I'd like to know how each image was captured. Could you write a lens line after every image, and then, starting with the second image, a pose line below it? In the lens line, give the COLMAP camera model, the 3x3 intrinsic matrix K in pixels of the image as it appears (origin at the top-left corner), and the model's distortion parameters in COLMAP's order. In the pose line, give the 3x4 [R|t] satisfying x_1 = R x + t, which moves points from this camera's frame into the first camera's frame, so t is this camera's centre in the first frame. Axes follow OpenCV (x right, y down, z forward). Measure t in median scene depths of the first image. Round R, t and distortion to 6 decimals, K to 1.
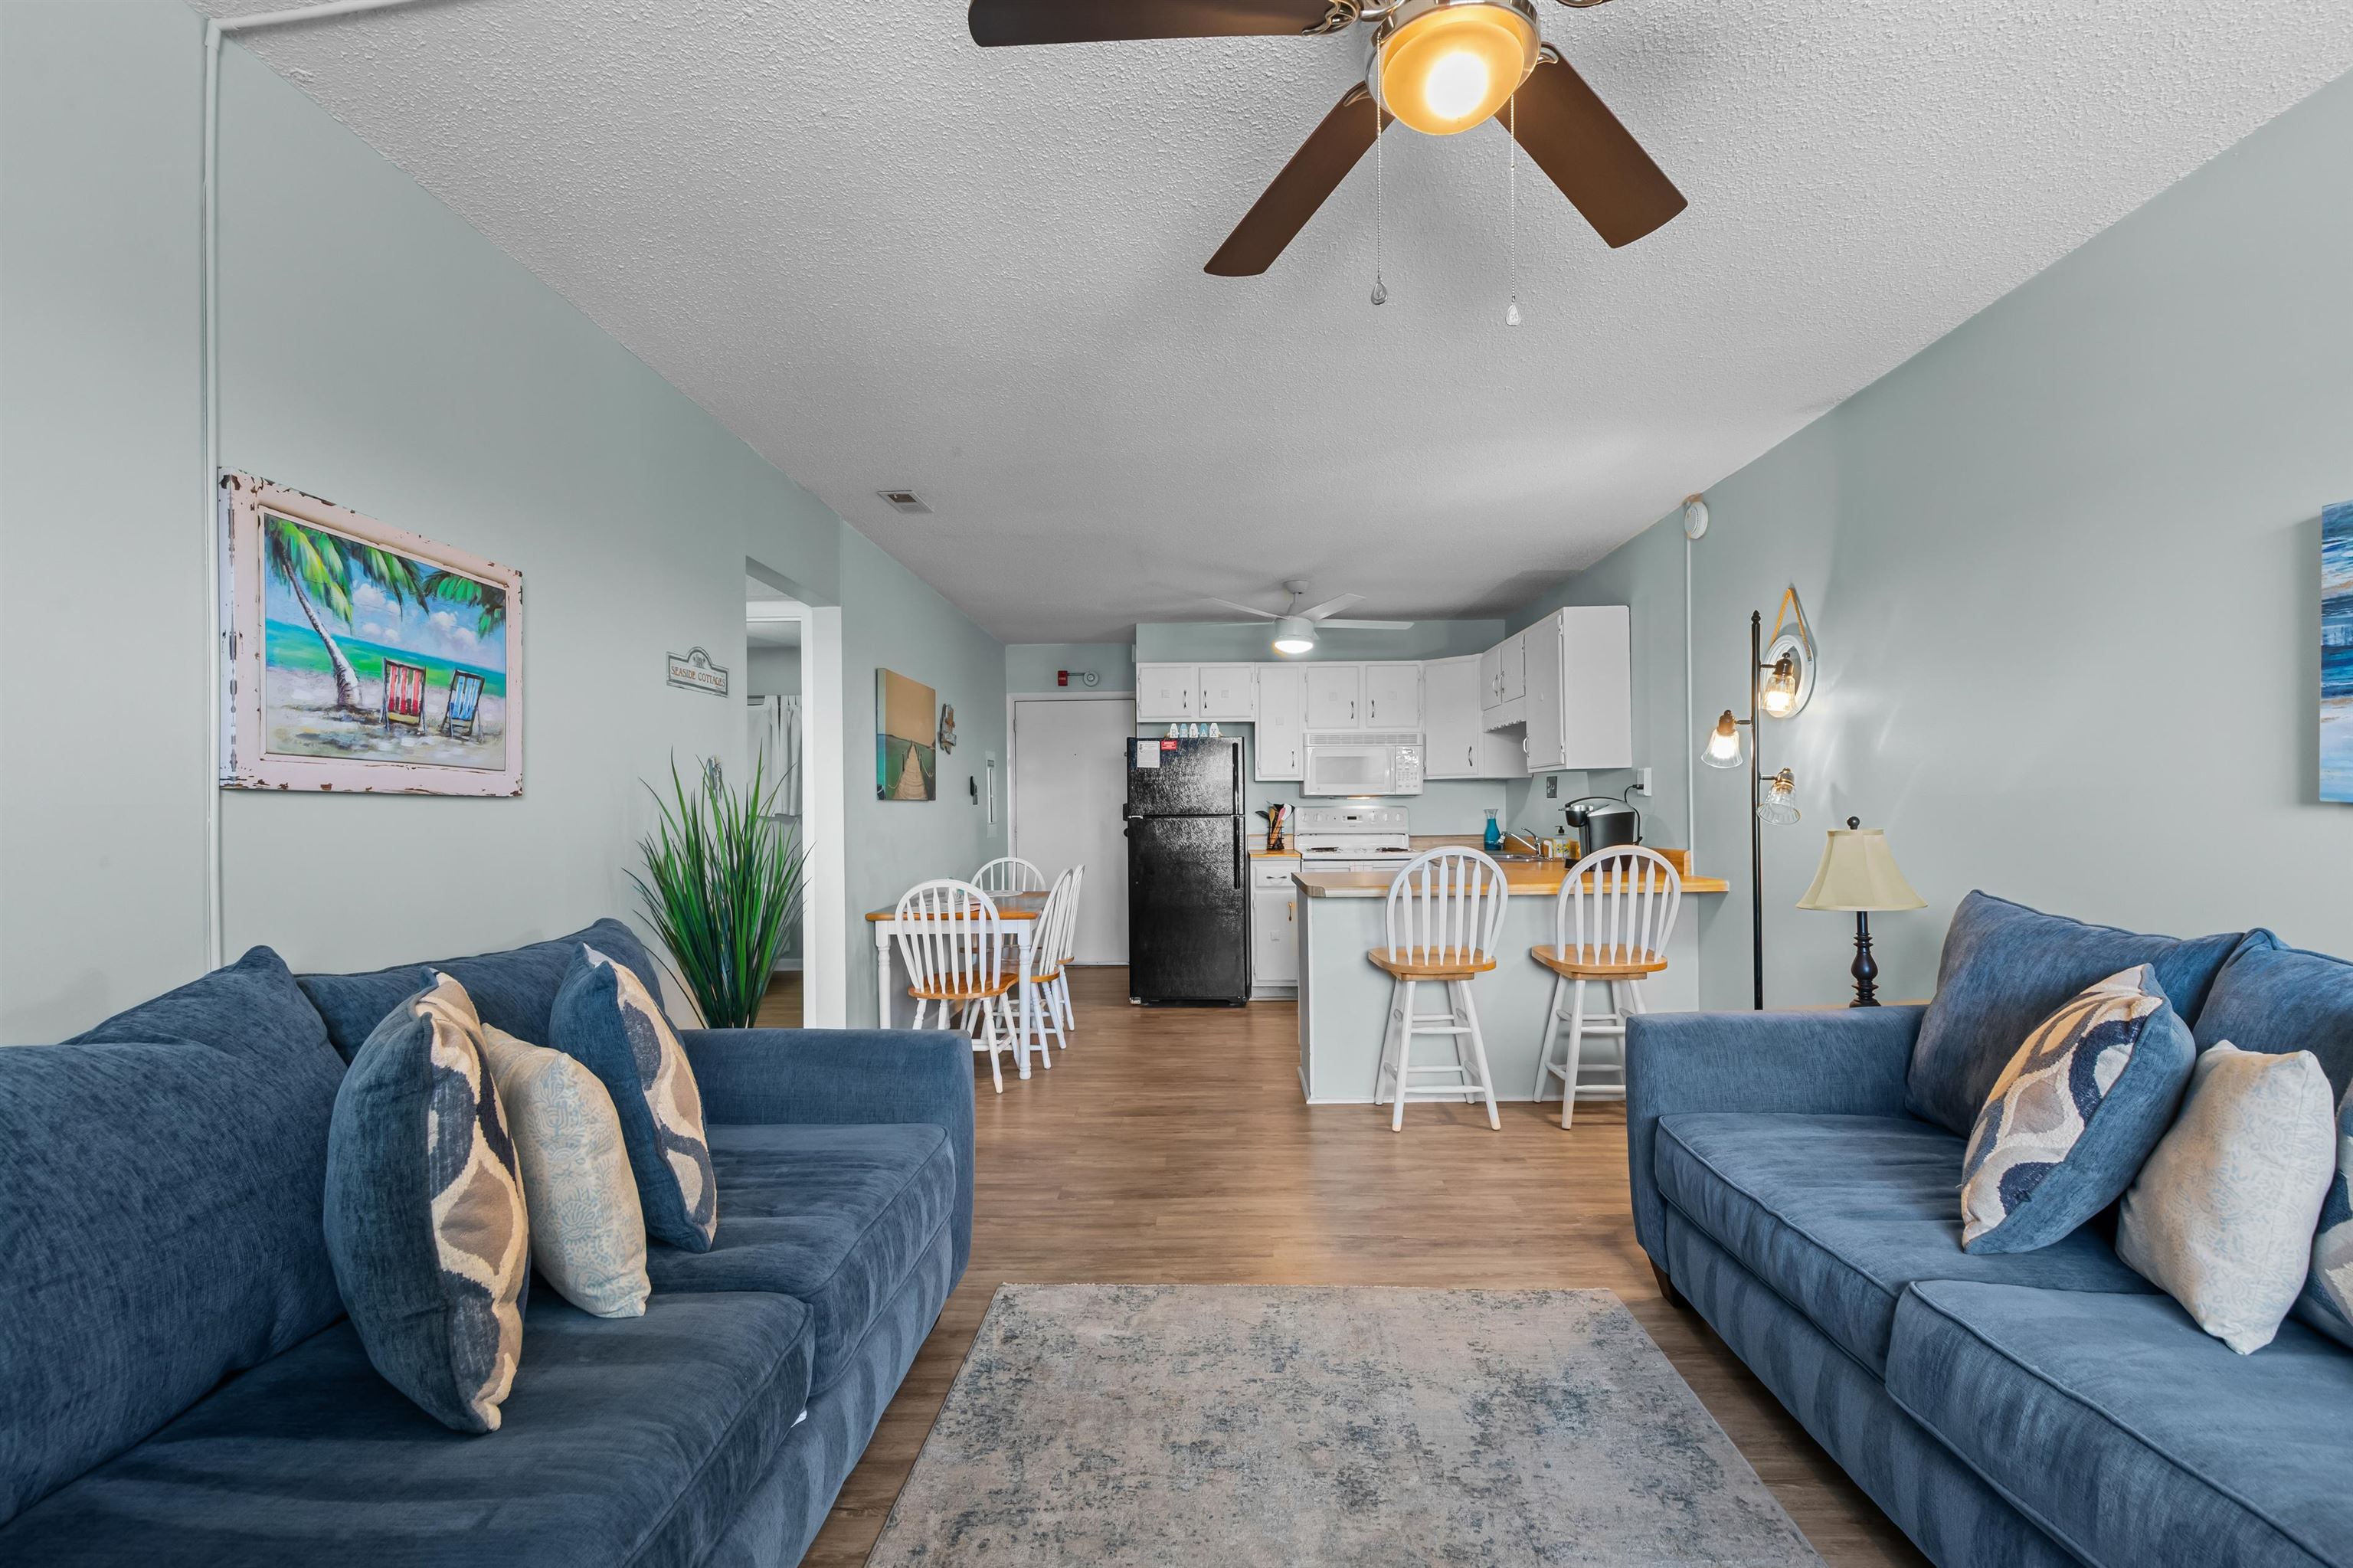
lens RADIAL K [[1078.3, 0, 1187.5], [0, 1078.3, 808.5], [0, 0, 1]] dist [0.008023, -0.000881]
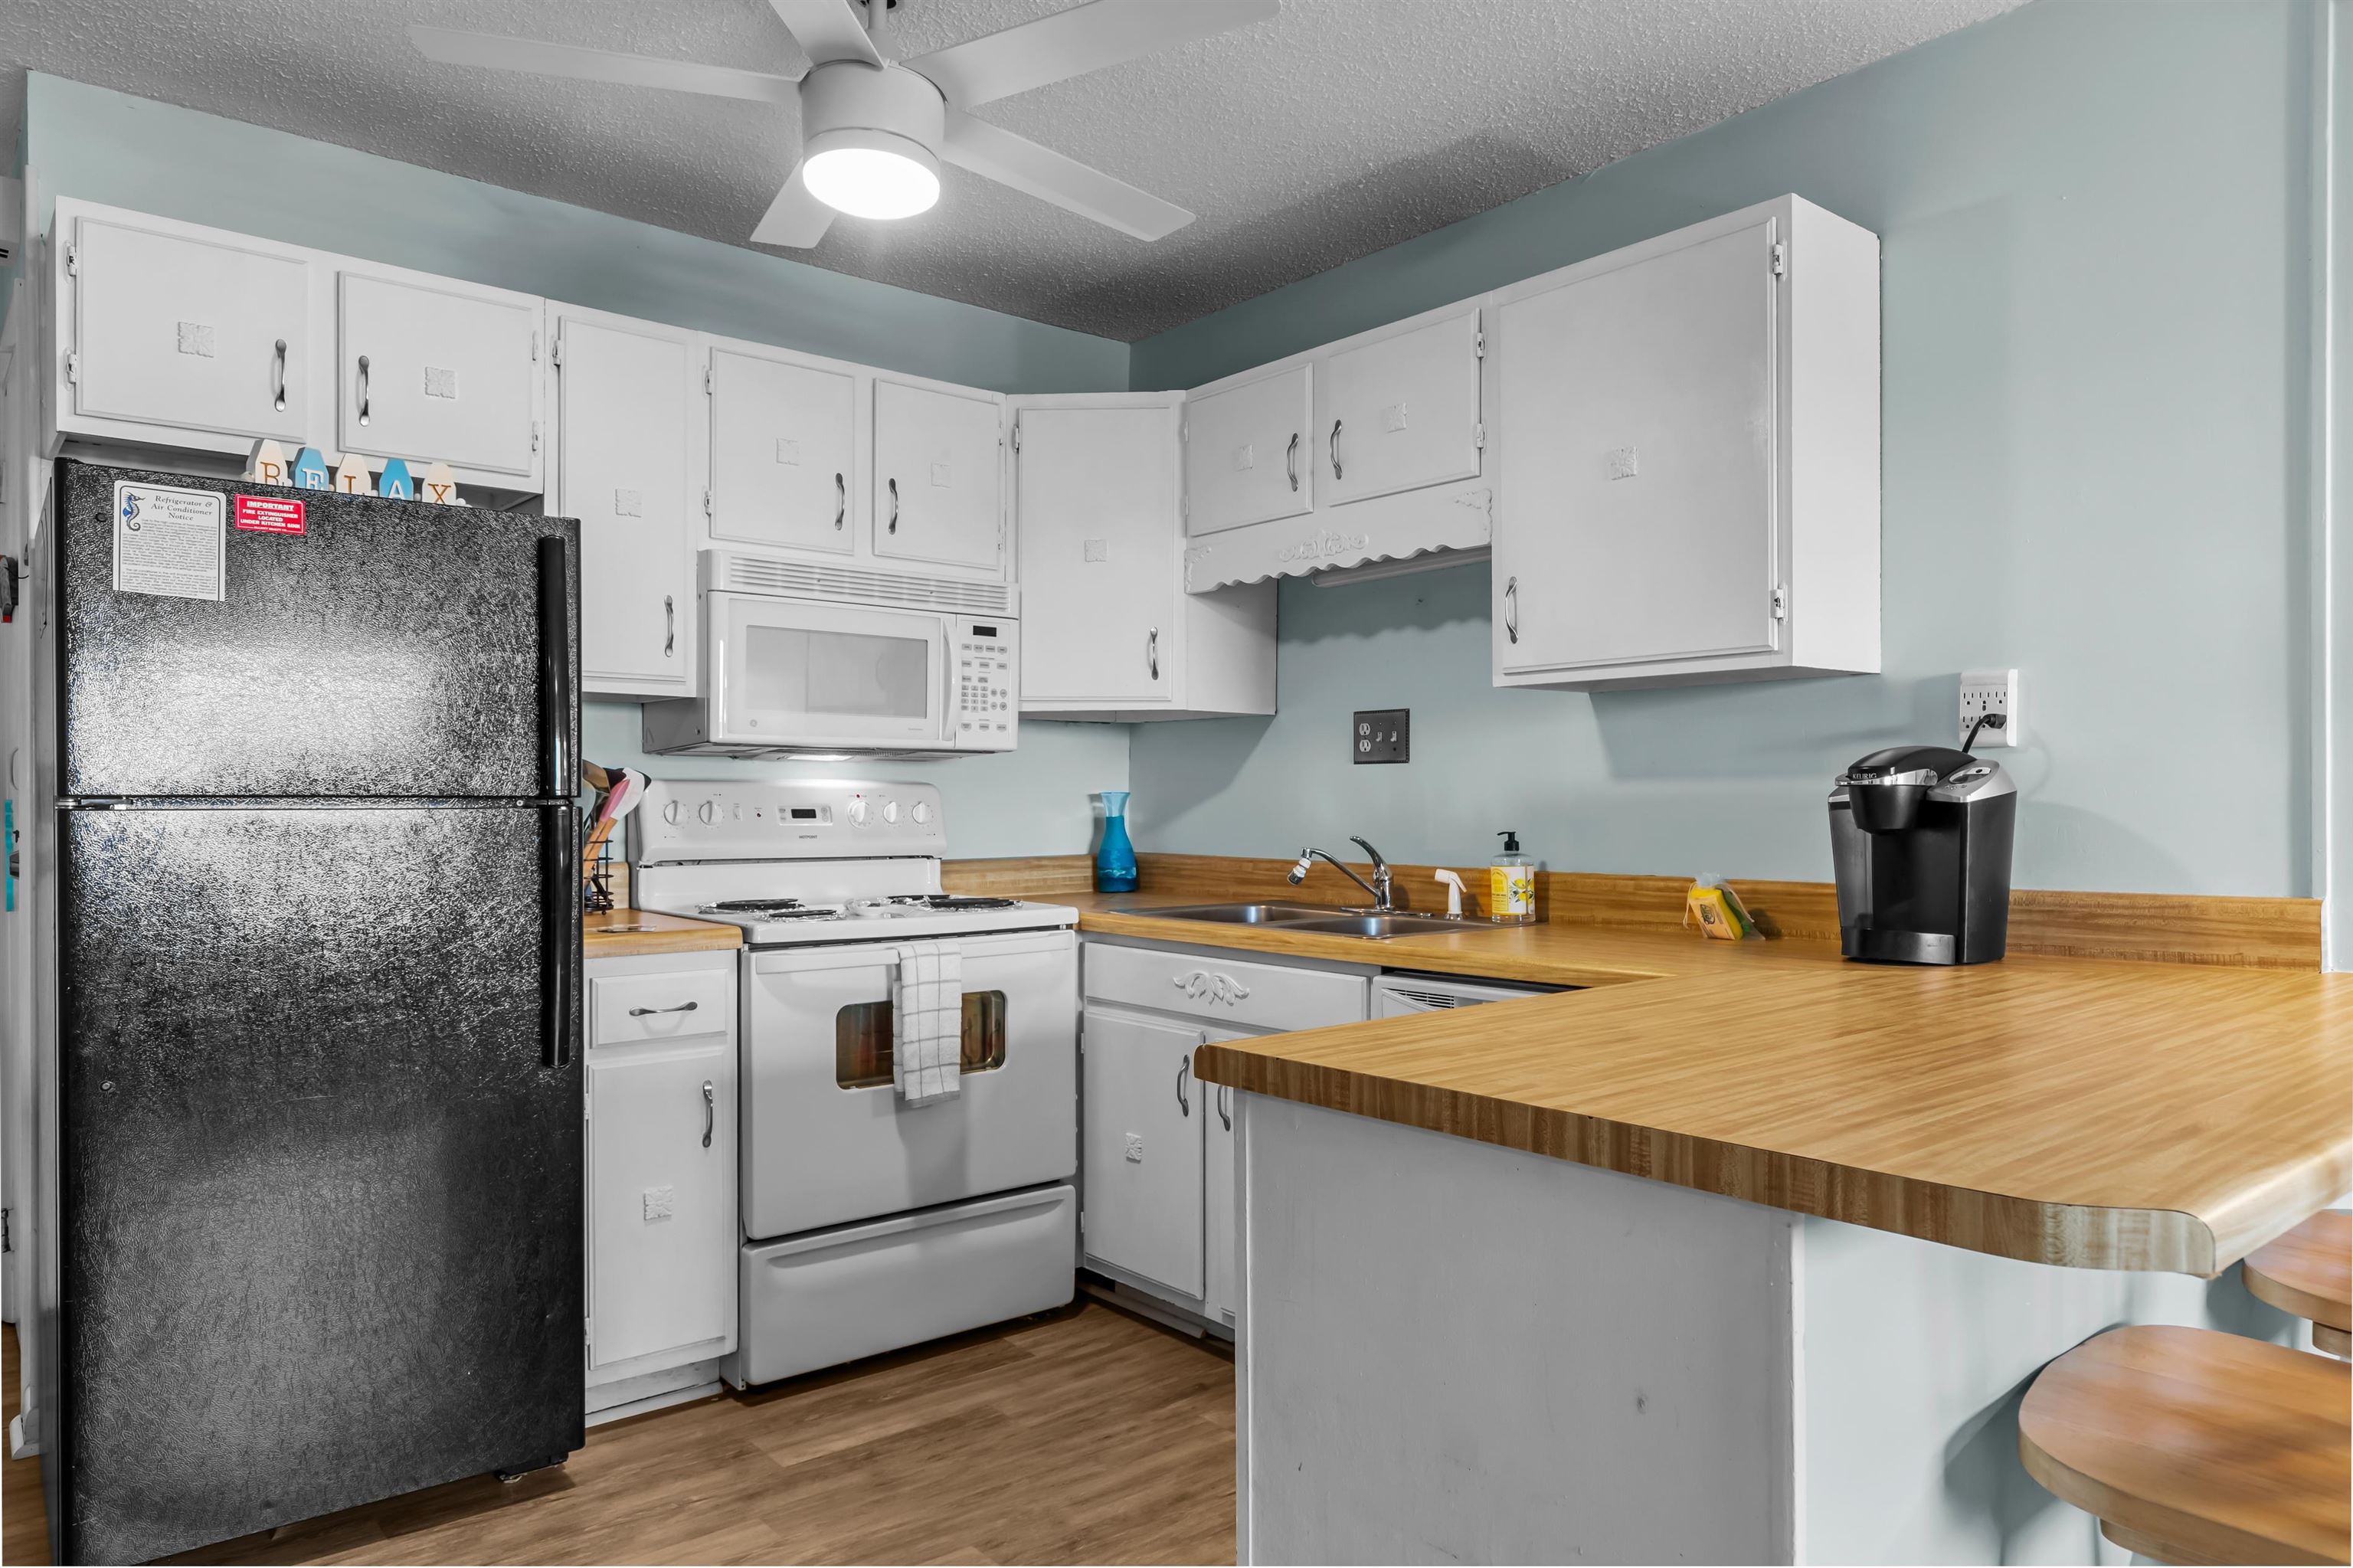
lens RADIAL K [[1530.2, 0, 1184.7], [0, 1530.2, 806.8], [0, 0, 1]] dist [0.005122, 0.002691]
pose [[0.754513, 0.006191, 0.656256, -0.242978], [-0.004796, 0.999981, -0.003920, 0.024053], [-0.656268, -0.000189, 0.754528, 1.613337]]
